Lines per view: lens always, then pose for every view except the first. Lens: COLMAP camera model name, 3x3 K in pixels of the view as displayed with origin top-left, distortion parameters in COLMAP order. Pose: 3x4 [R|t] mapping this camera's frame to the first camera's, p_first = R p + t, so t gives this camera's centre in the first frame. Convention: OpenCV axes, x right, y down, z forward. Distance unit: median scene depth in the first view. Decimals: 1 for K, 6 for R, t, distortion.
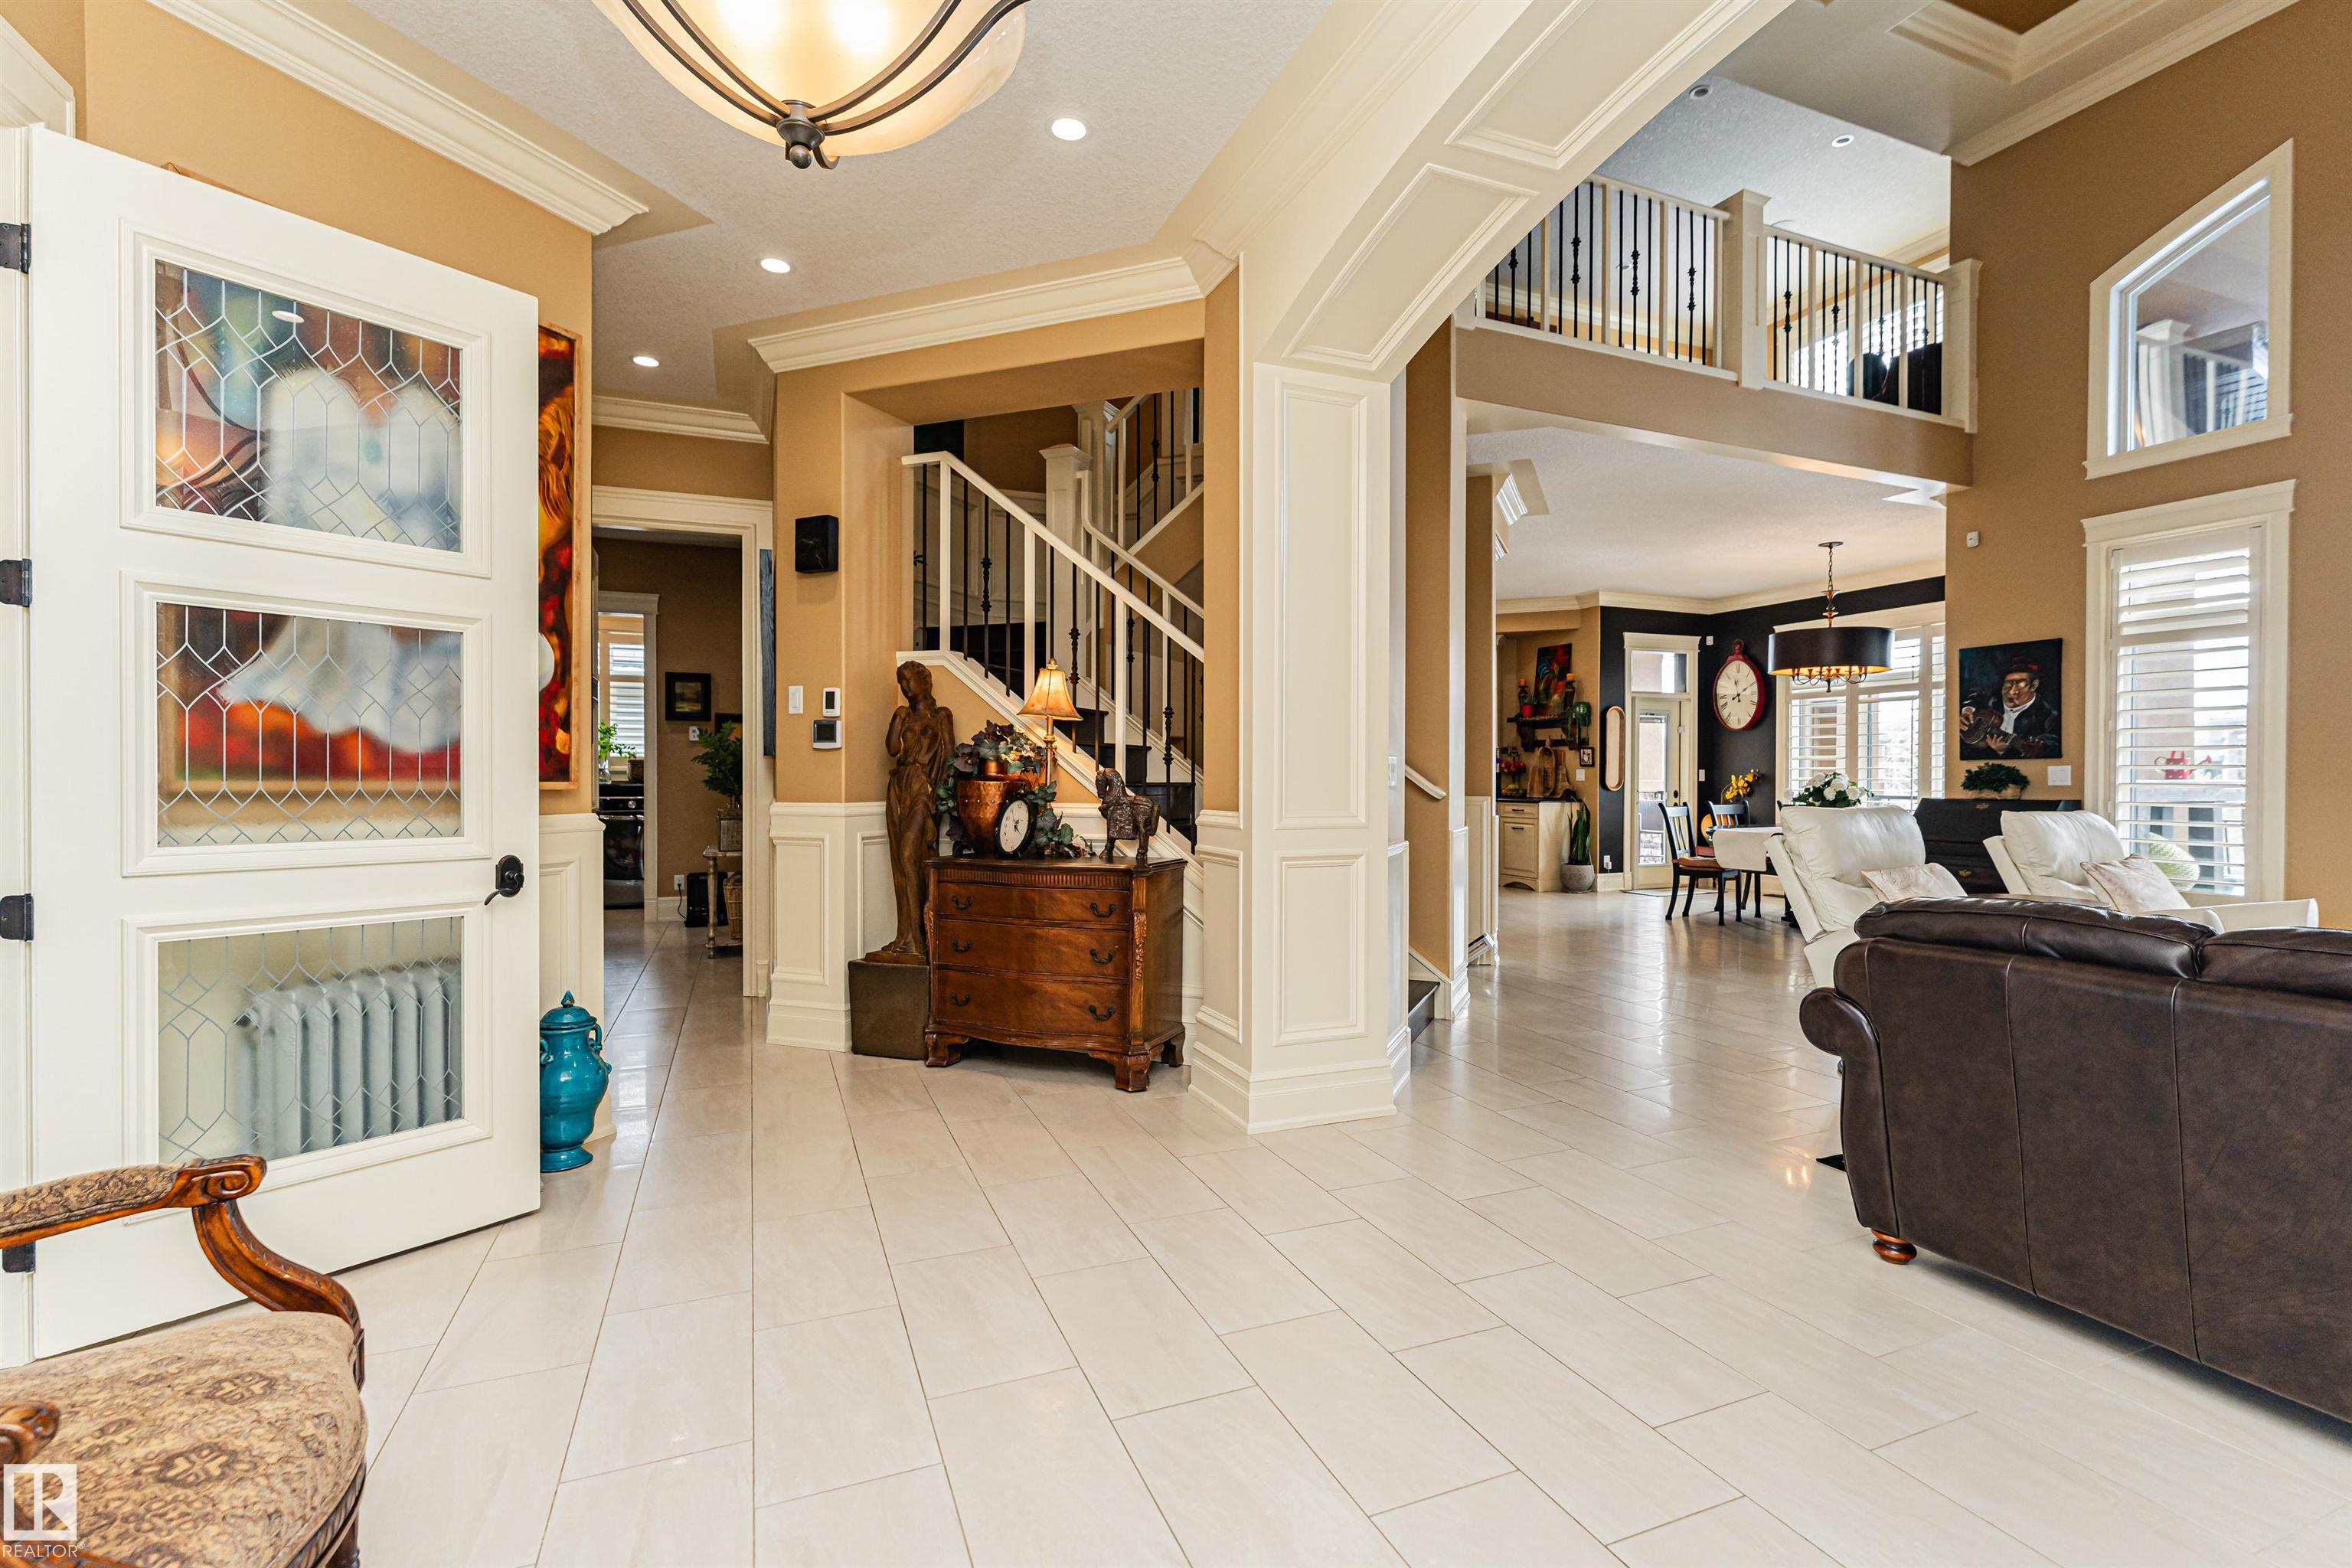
lens RADIAL K [[1142.7, 0, 1154.3], [0, 1142.7, 778.4], [0, 0, 1]] dist [0.000488, -0.000850]
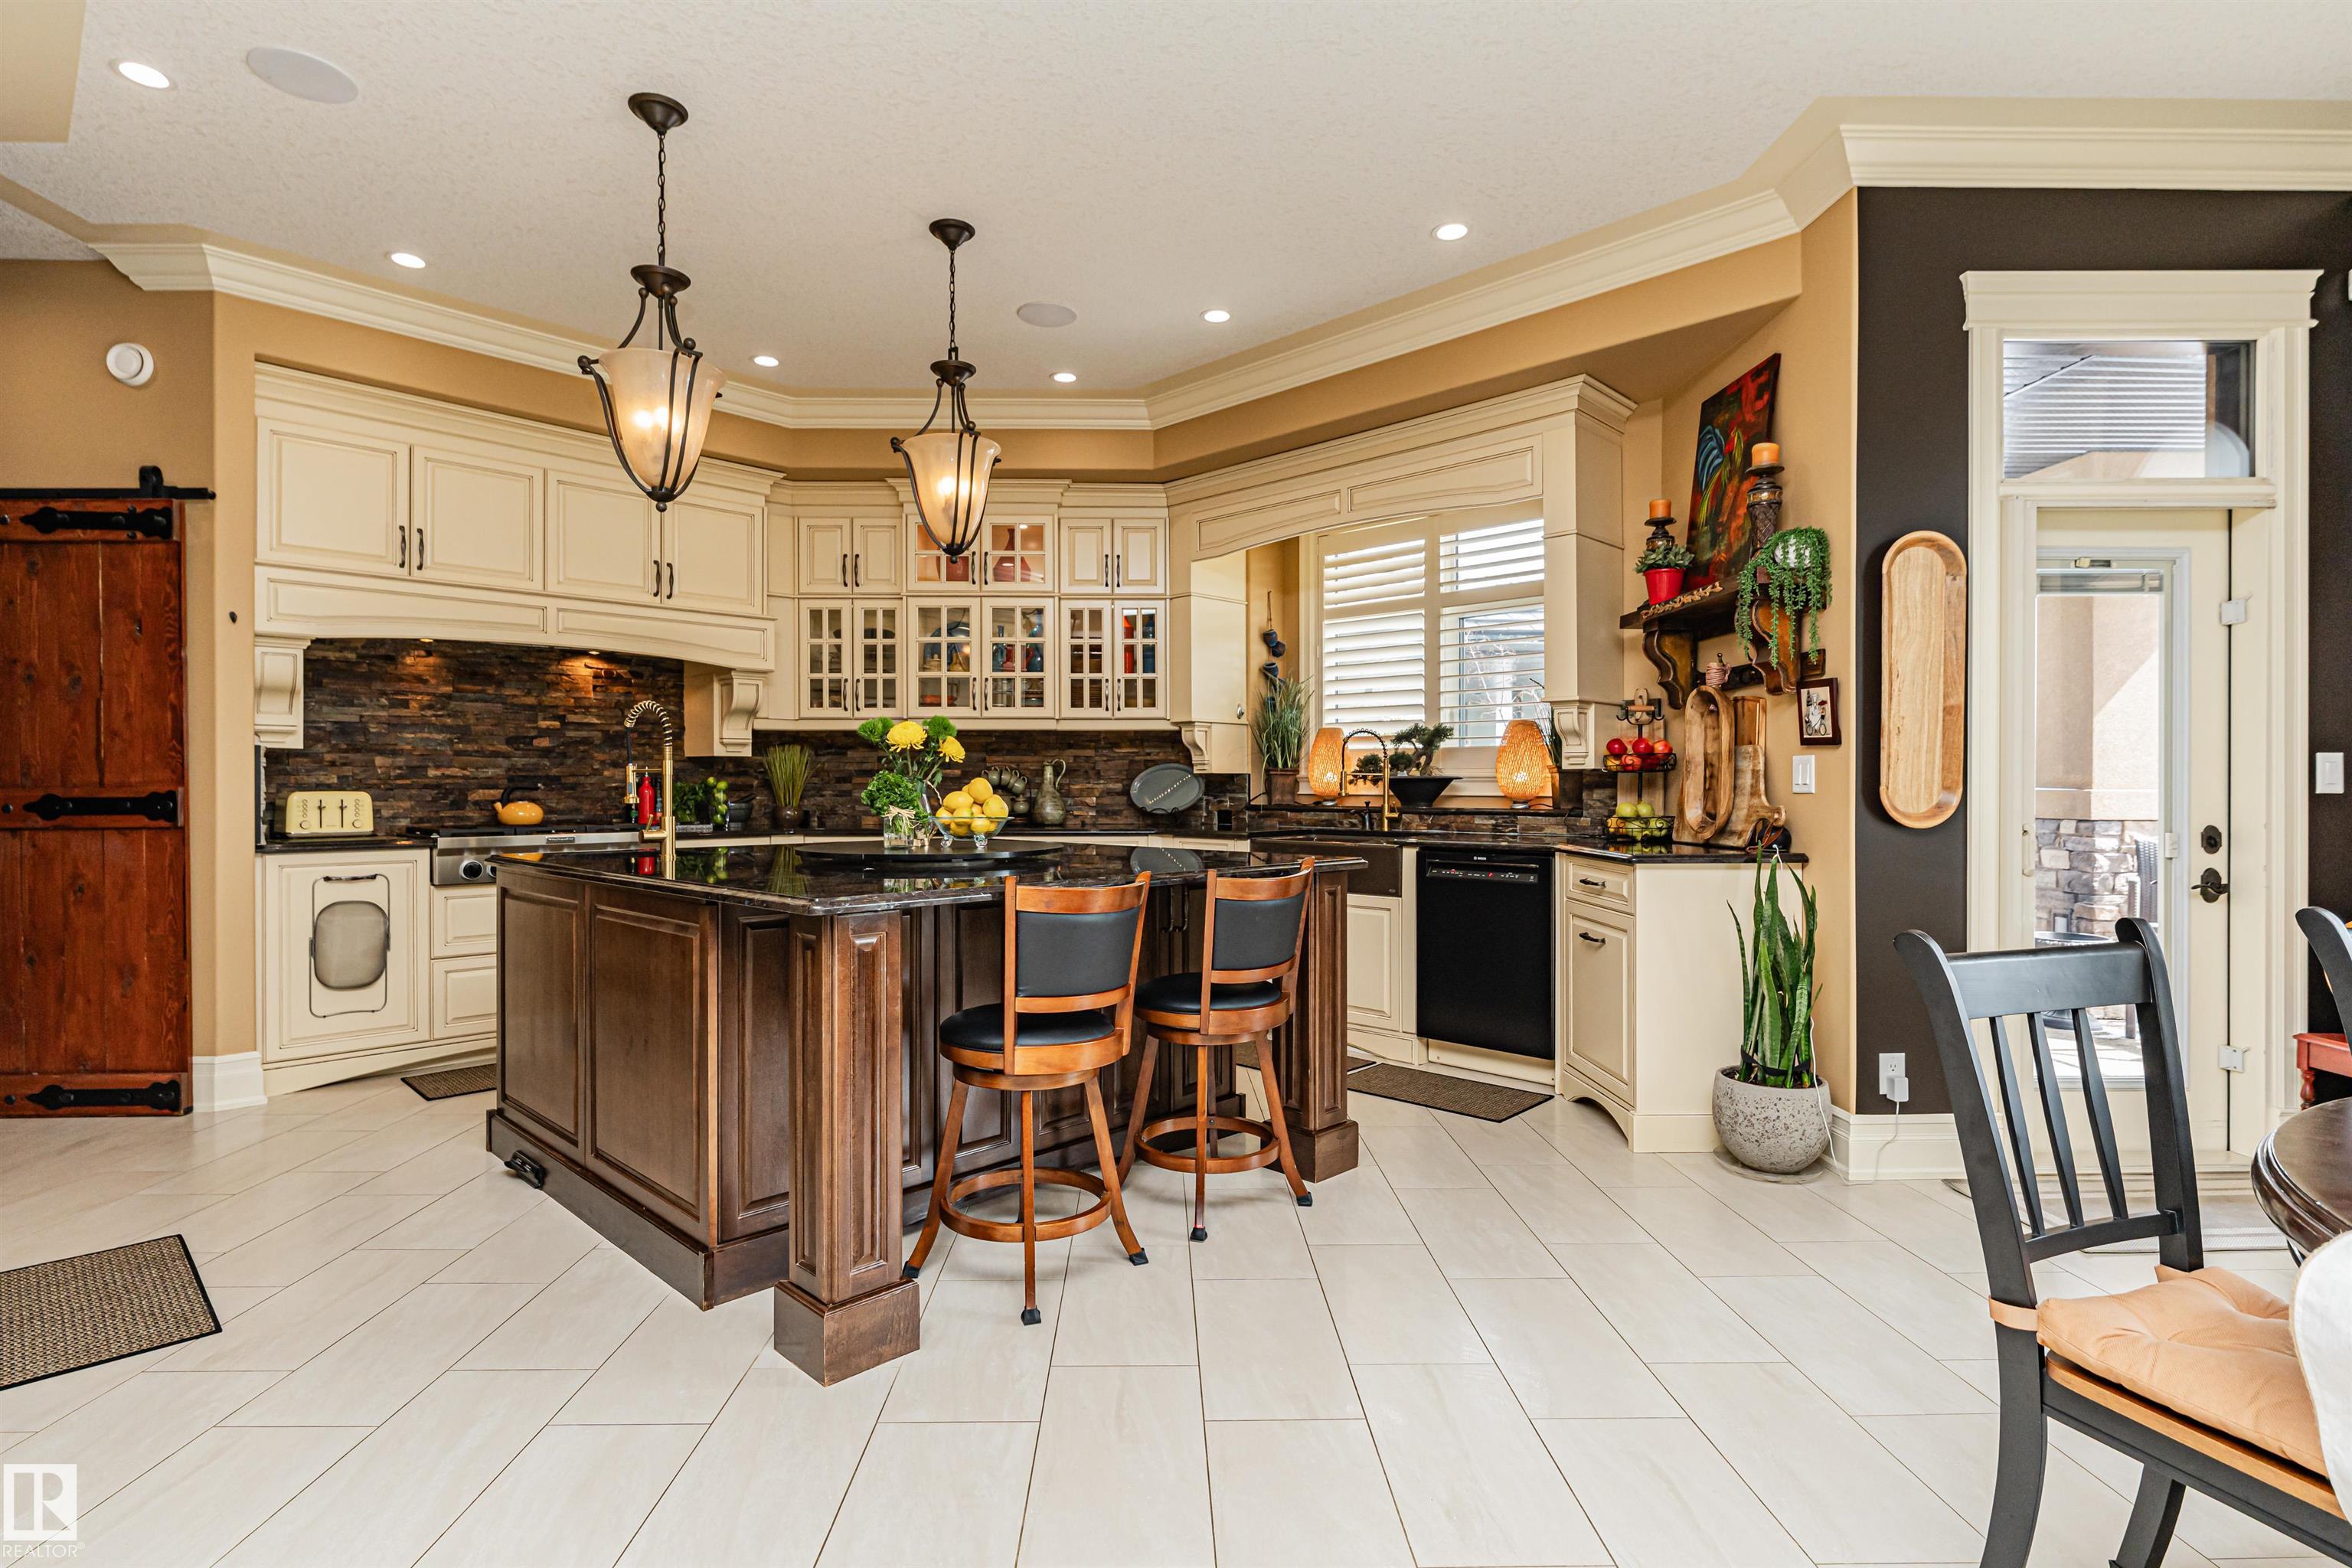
lens RADIAL K [[1120.3, 0, 1184.3], [0, 1120.3, 789.5], [0, 0, 1]] dist [-0.000457, -0.000158]
pose [[0.926996, -0.004006, -0.375050, 0.335393], [0.005080, 0.999985, 0.001874, -0.000513], [0.375037, -0.003642, 0.927003, 0.667906]]
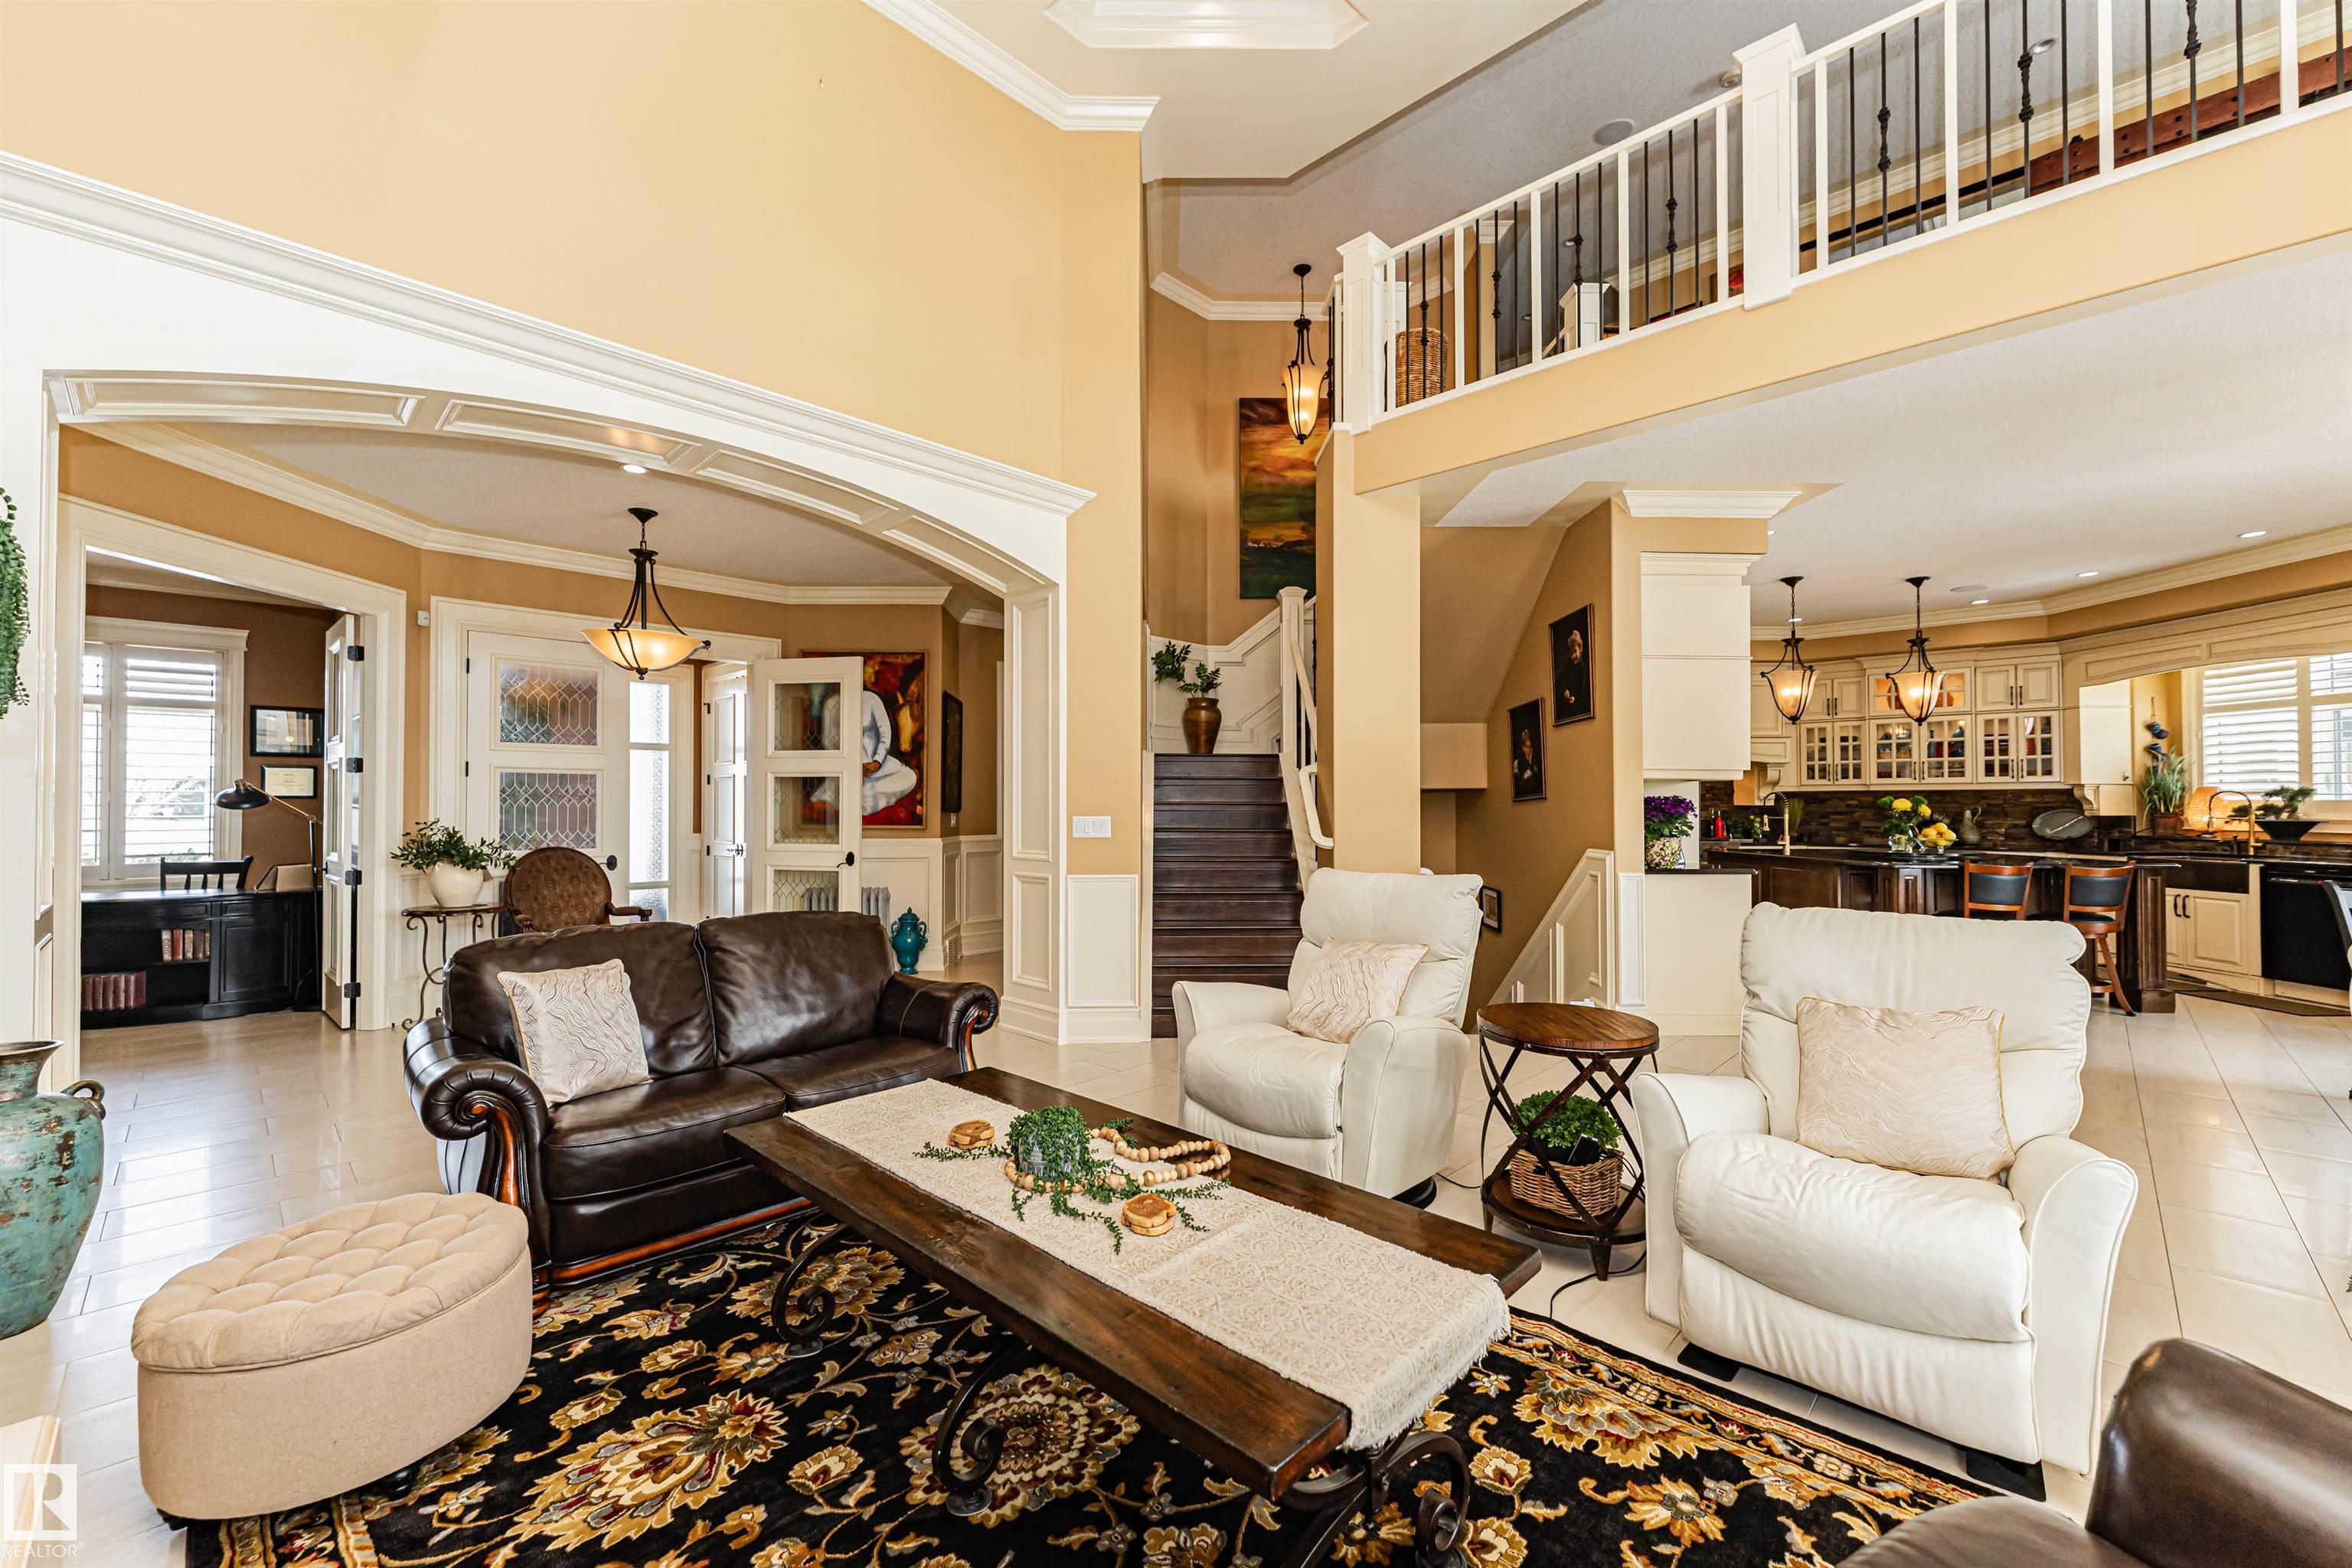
lens RADIAL K [[963.5, 0, 1160.0], [0, 963.5, 790.3], [0, 0, 1]] dist [-0.000429, 0.001182]
pose [[0.378950, -0.018294, -0.925236, 0.542417], [0.001264, 0.999814, -0.019251, -0.012229], [0.925416, 0.006125, 0.378903, 0.252463]]
